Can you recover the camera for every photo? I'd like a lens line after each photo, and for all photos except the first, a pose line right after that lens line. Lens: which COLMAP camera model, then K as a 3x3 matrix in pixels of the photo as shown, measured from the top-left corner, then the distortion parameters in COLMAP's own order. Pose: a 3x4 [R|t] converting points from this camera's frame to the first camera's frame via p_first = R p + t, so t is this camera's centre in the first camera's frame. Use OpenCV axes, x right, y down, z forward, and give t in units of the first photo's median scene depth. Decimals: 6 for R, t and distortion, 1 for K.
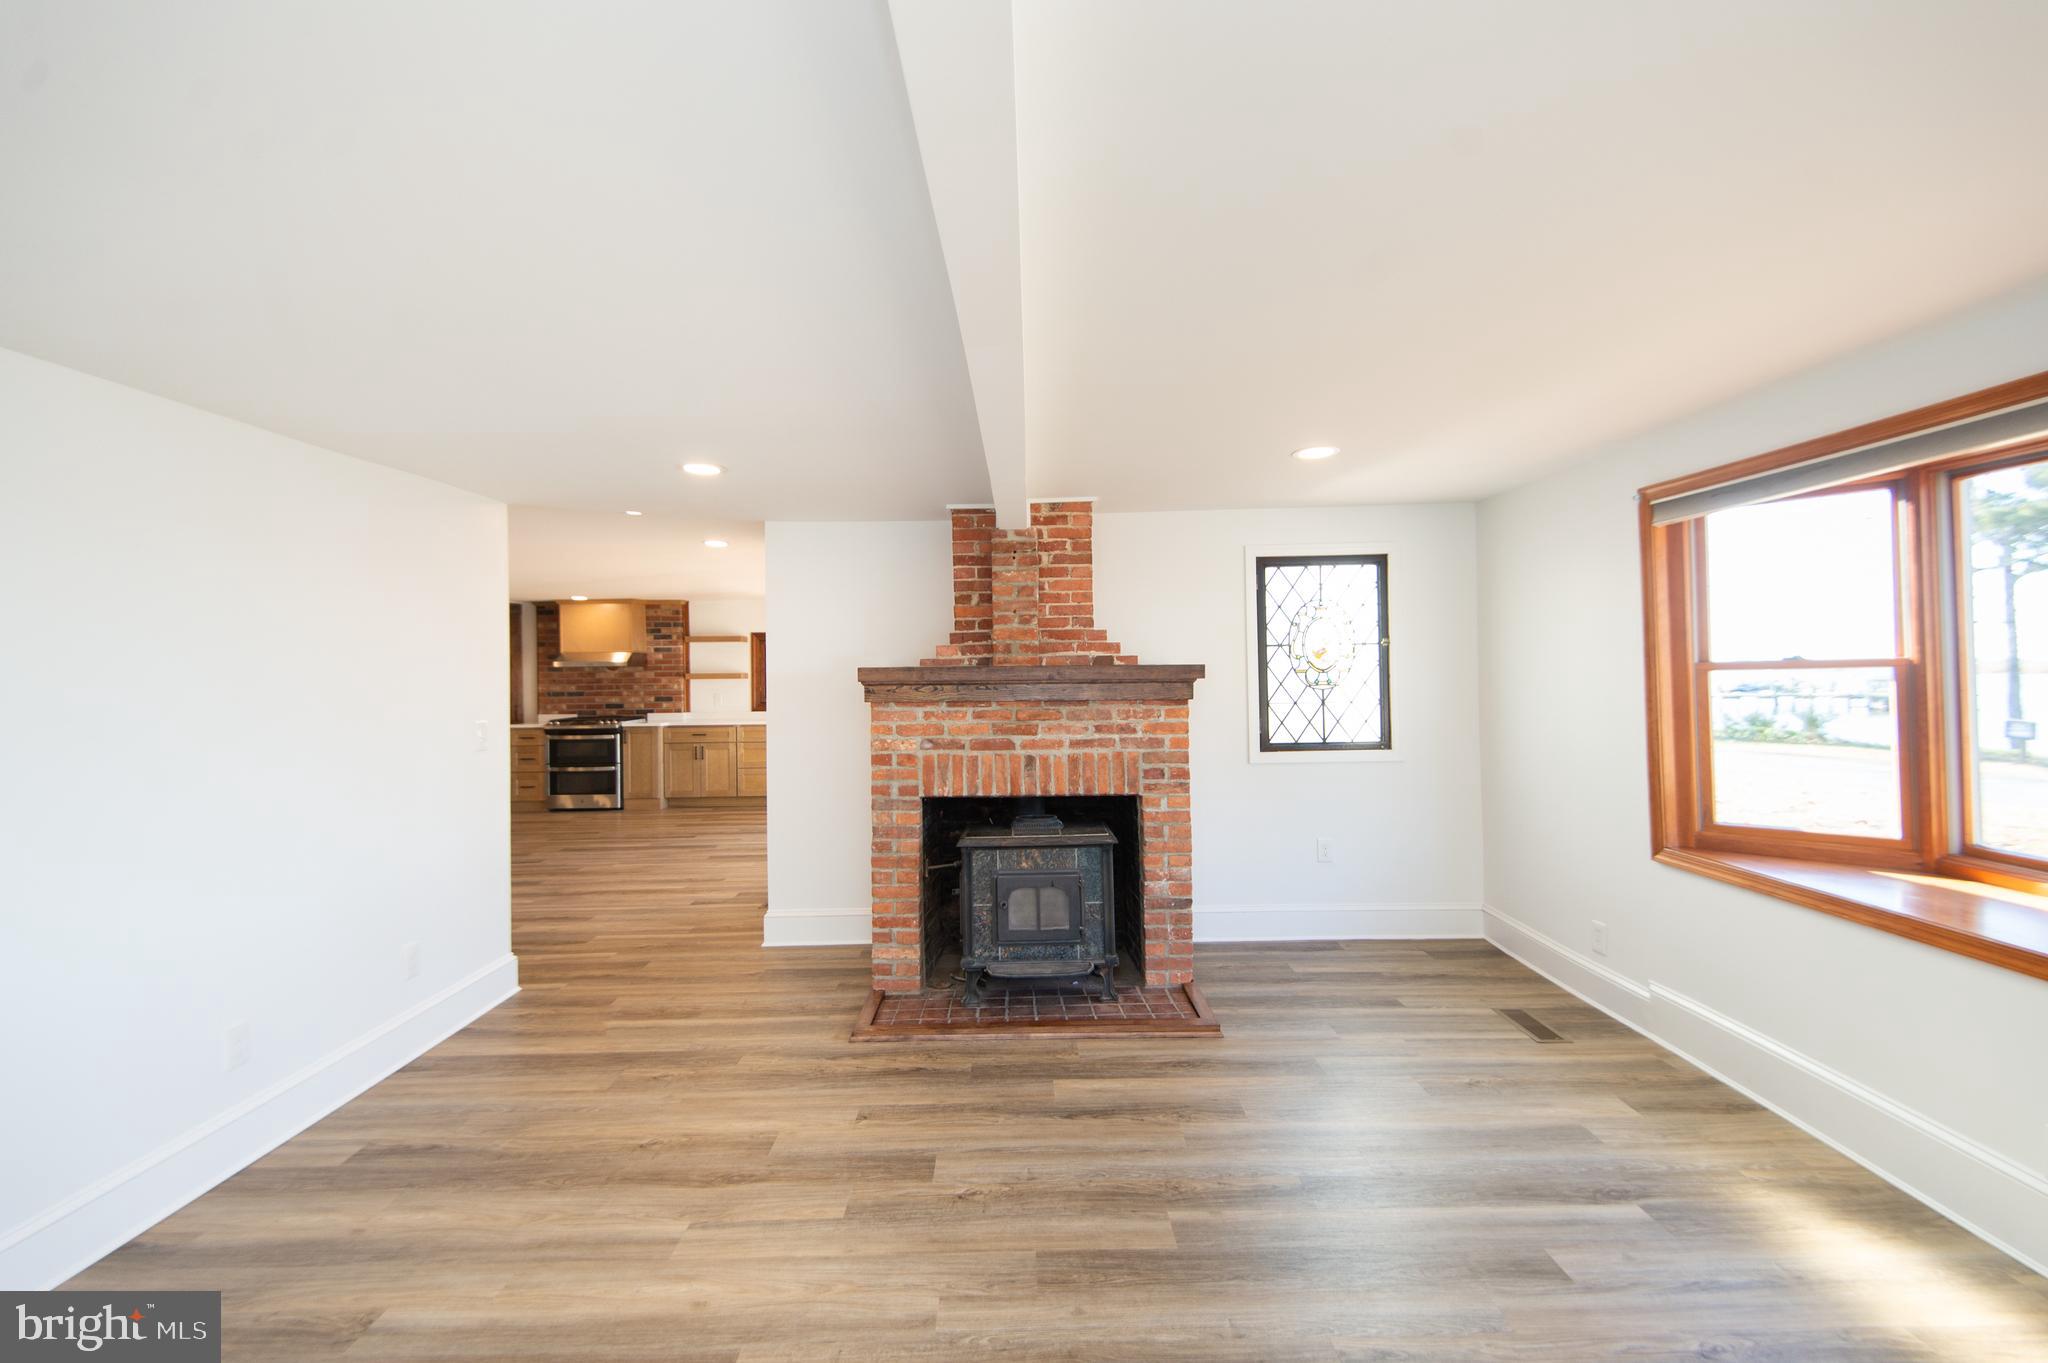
lens RADIAL K [[886.7, 0, 1025.7], [0, 886.7, 665.9], [0, 0, 1]] dist [0.031840, -0.020106]
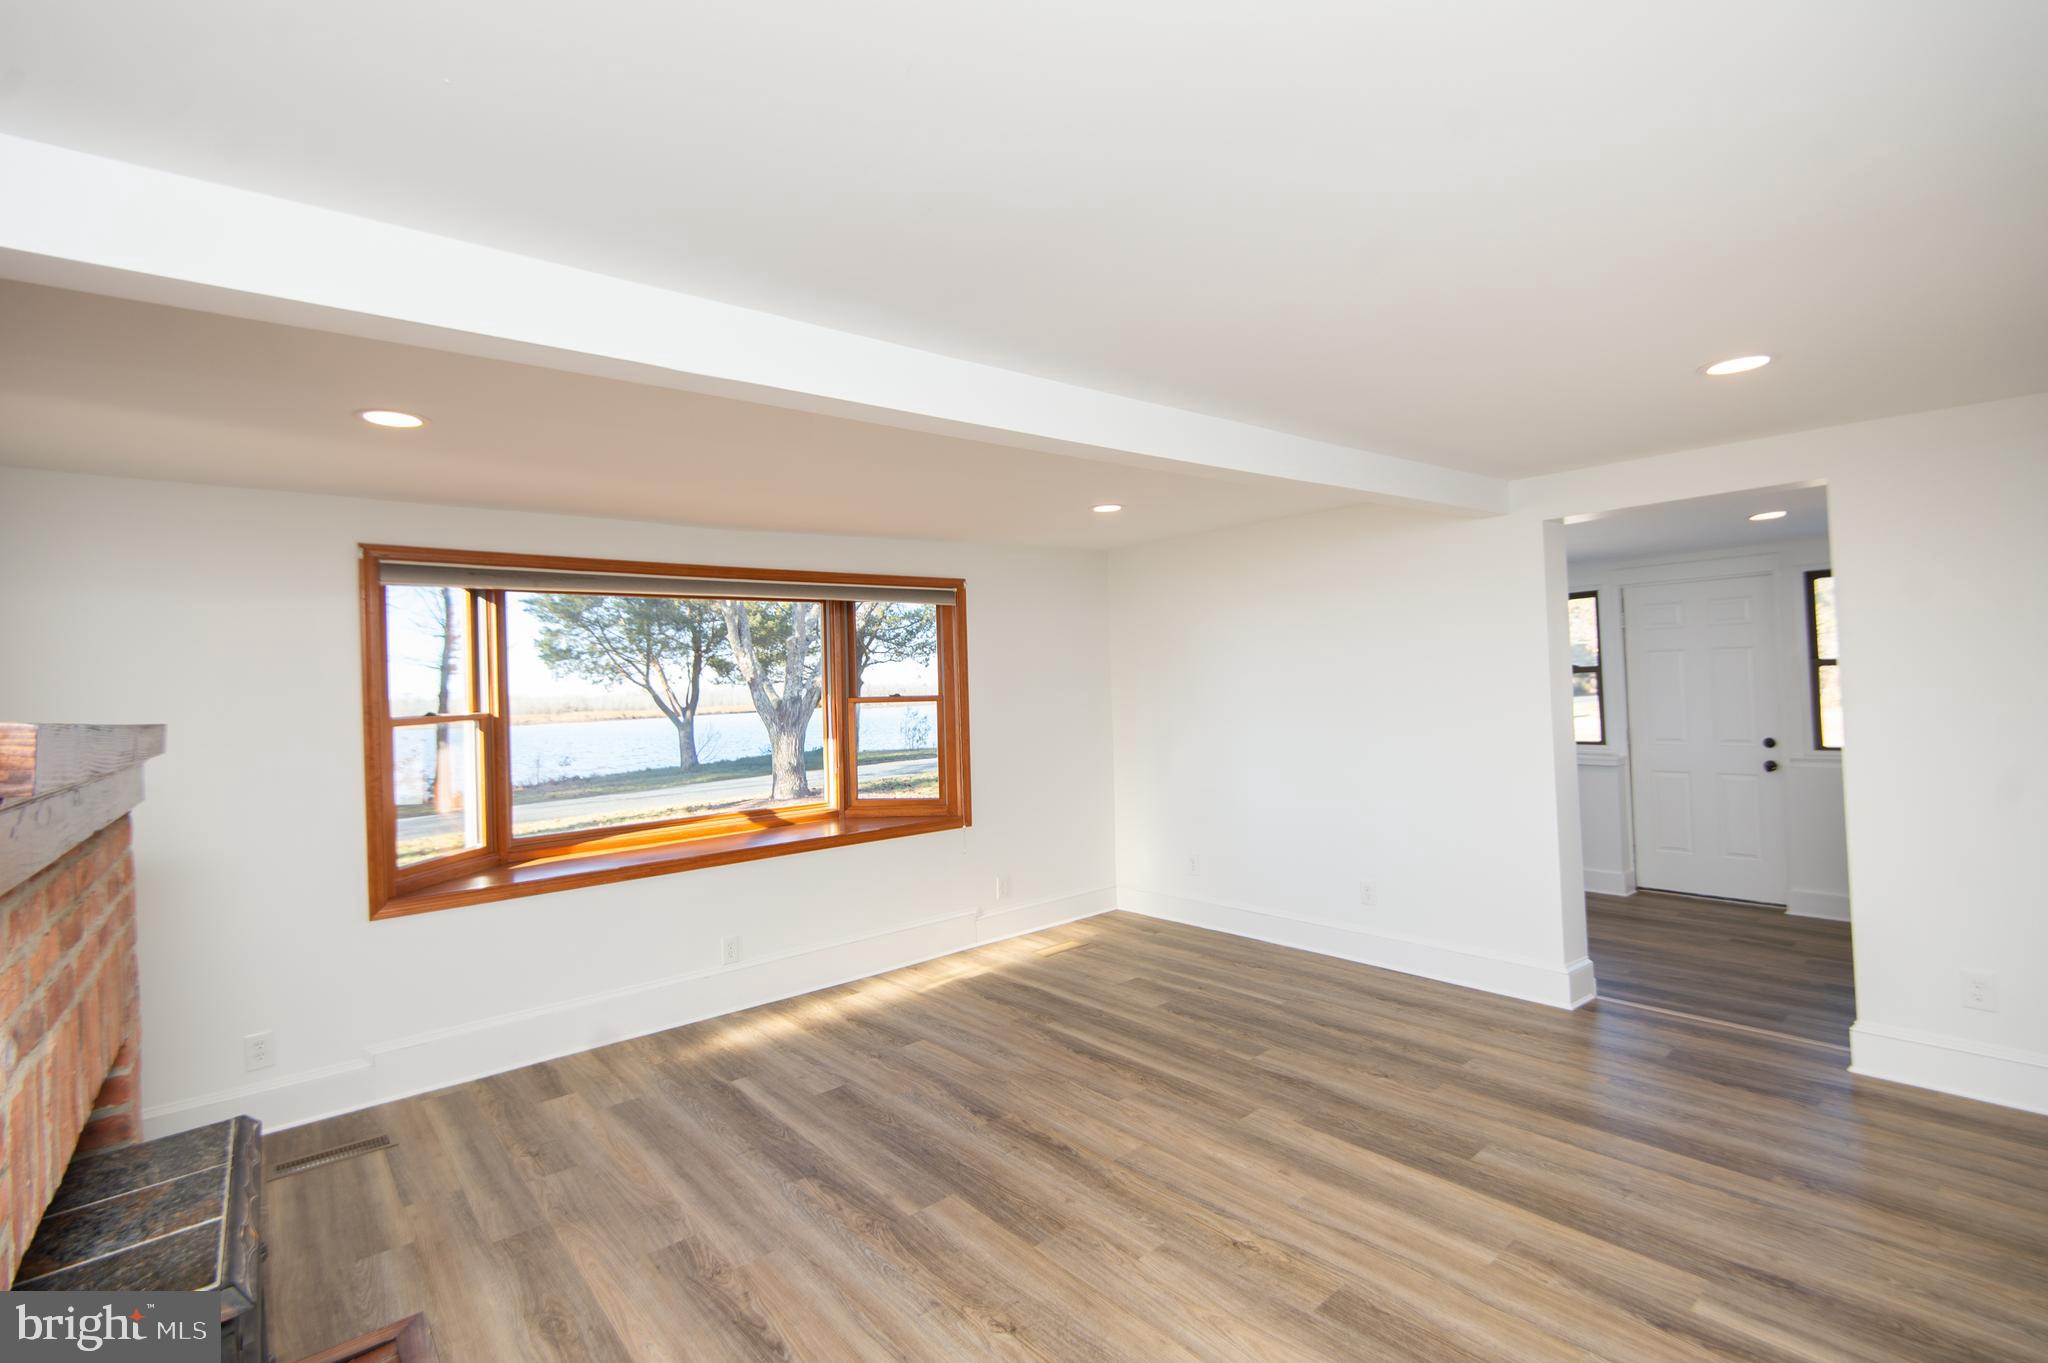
lens RADIAL K [[910.7, 0, 1024.0], [0, 910.7, 681.5], [0, 0, 1]] dist [0.032195, -0.022311]
pose [[-0.625448, 0.041219, 0.779176, -0.476438], [0.045878, 0.998819, -0.016012, 0.002381], [-0.778916, 0.025733, -0.626600, 0.932175]]
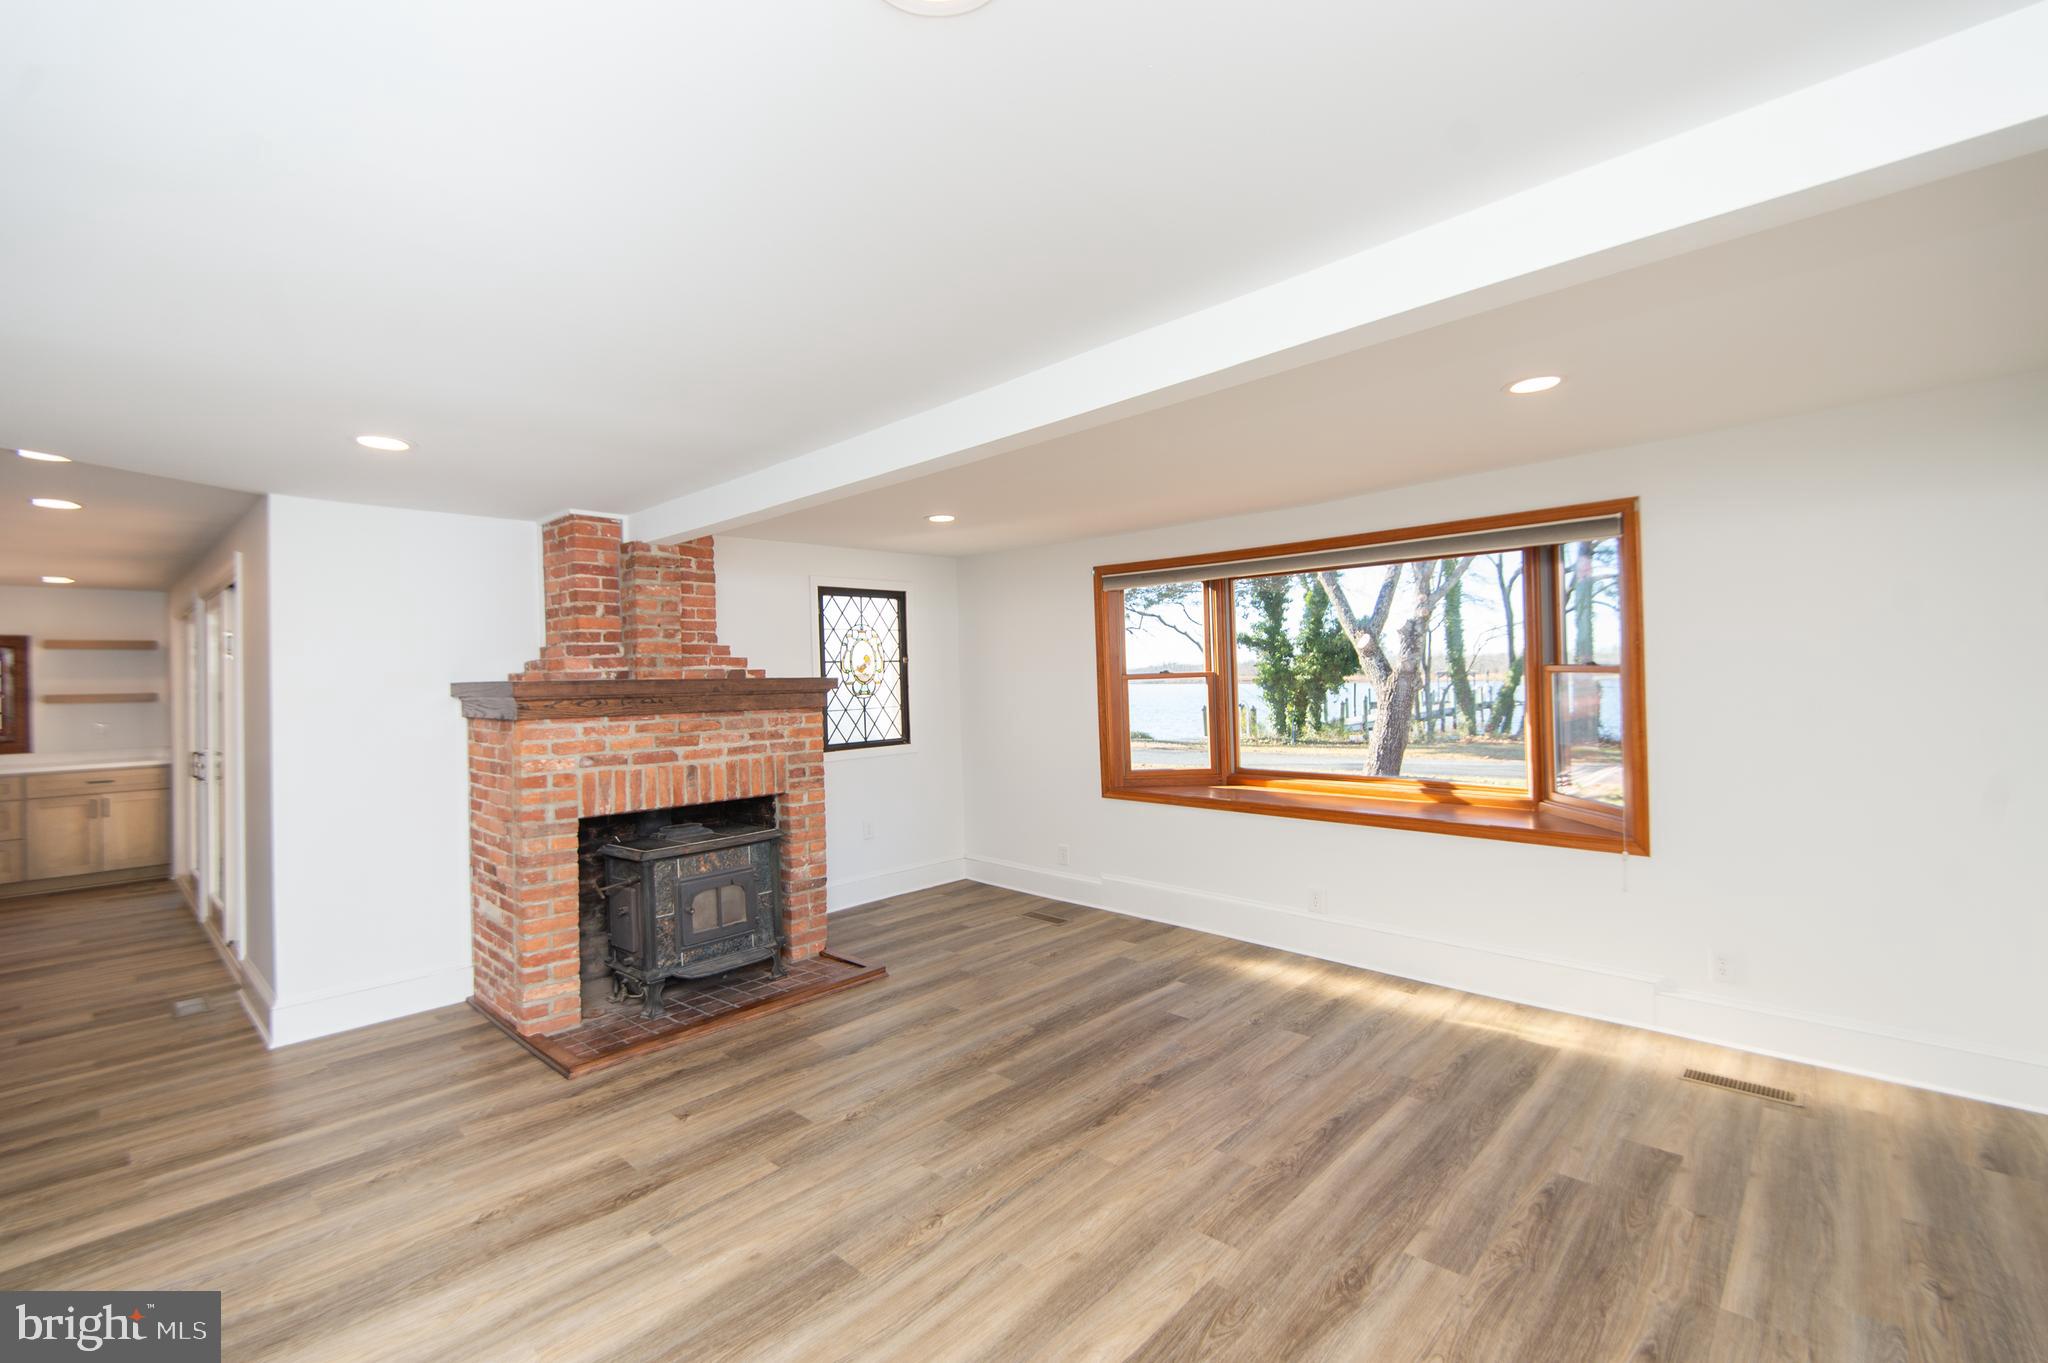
lens RADIAL K [[886.7, 0, 1025.7], [0, 886.7, 665.9], [0, 0, 1]] dist [0.031840, -0.020106]
pose [[0.692547, 0.006999, 0.721339, -0.477736], [0.007325, 0.999833, -0.016733, 0.004994], [-0.721335, 0.016872, 0.692380, -0.005248]]
